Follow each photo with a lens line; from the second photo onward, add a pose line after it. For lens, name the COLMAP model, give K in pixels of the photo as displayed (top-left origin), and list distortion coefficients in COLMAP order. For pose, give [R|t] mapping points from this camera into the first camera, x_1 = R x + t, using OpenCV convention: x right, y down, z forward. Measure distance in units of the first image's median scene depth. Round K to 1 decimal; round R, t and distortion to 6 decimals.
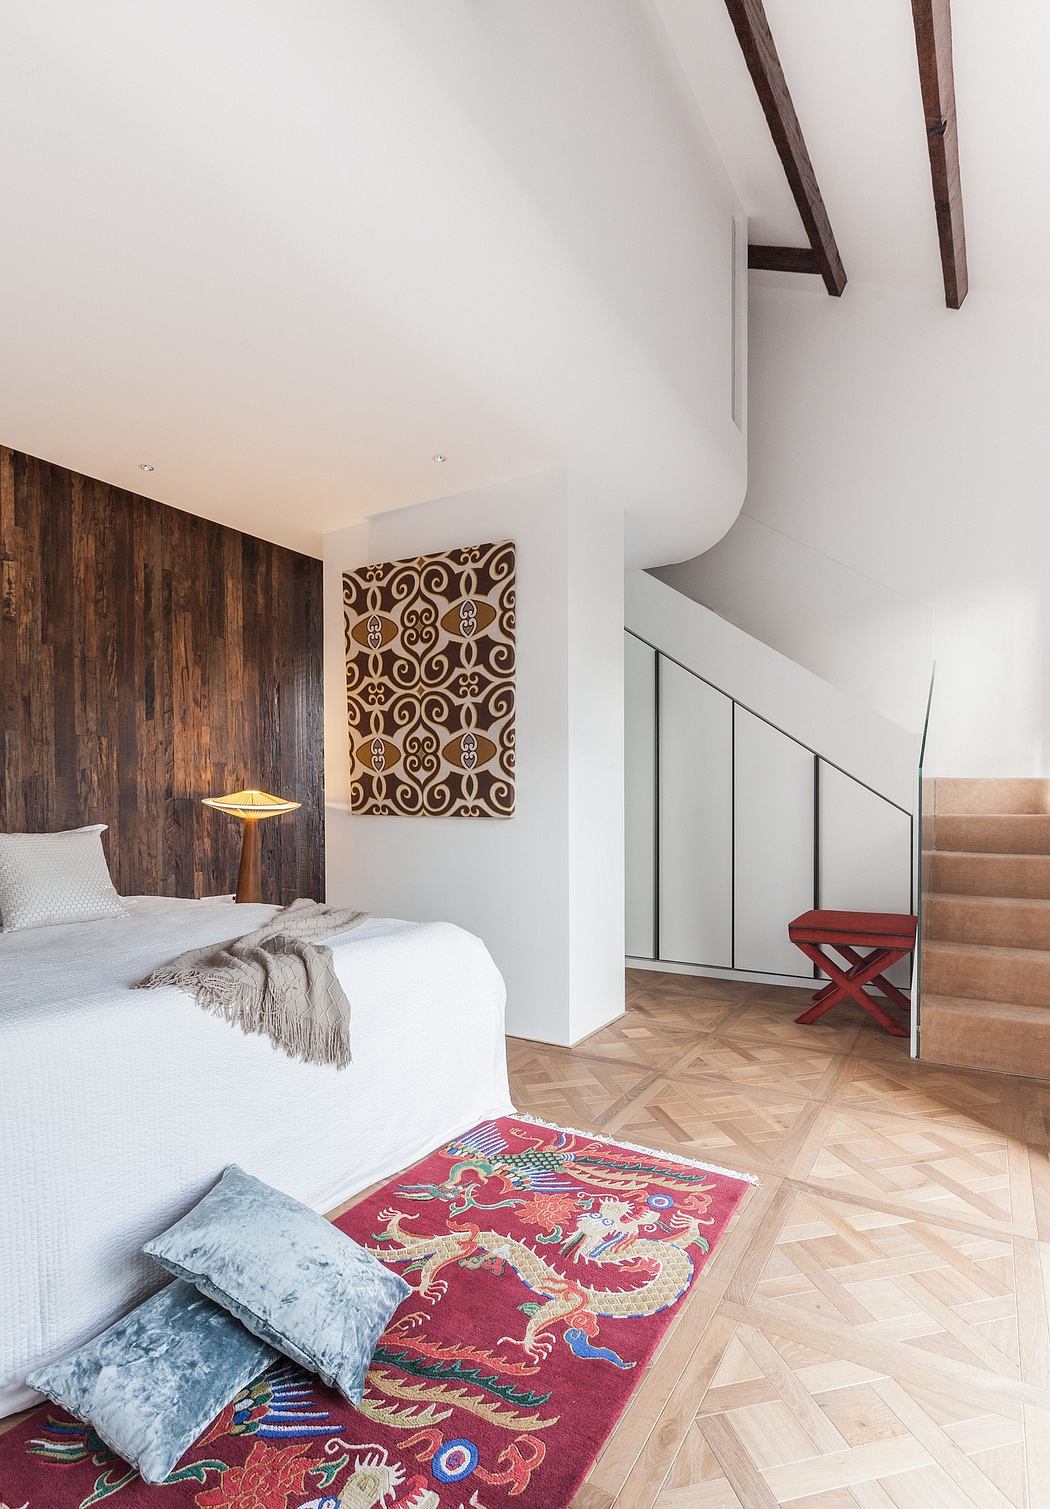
lens RADIAL K [[720.4, 0, 512.6], [0, 720.4, 813.1], [0, 0, 1]] dist [0.003301, 0.000887]
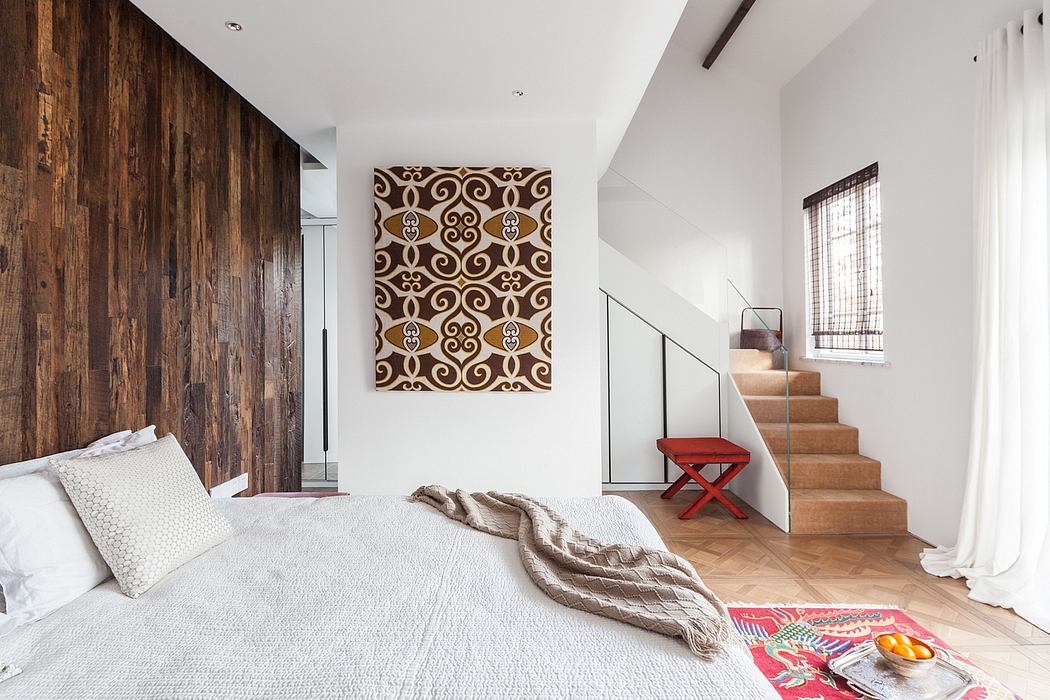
lens RADIAL K [[520.7, 0, 479.8], [0, 520.7, 327.0], [0, 0, 1]] dist [0.005522, 0.000299]
pose [[0.868702, 0.008176, 0.495268, -0.526404], [0.011491, 0.999262, -0.036651, -0.069561], [-0.495202, 0.037530, 0.867967, 0.274316]]
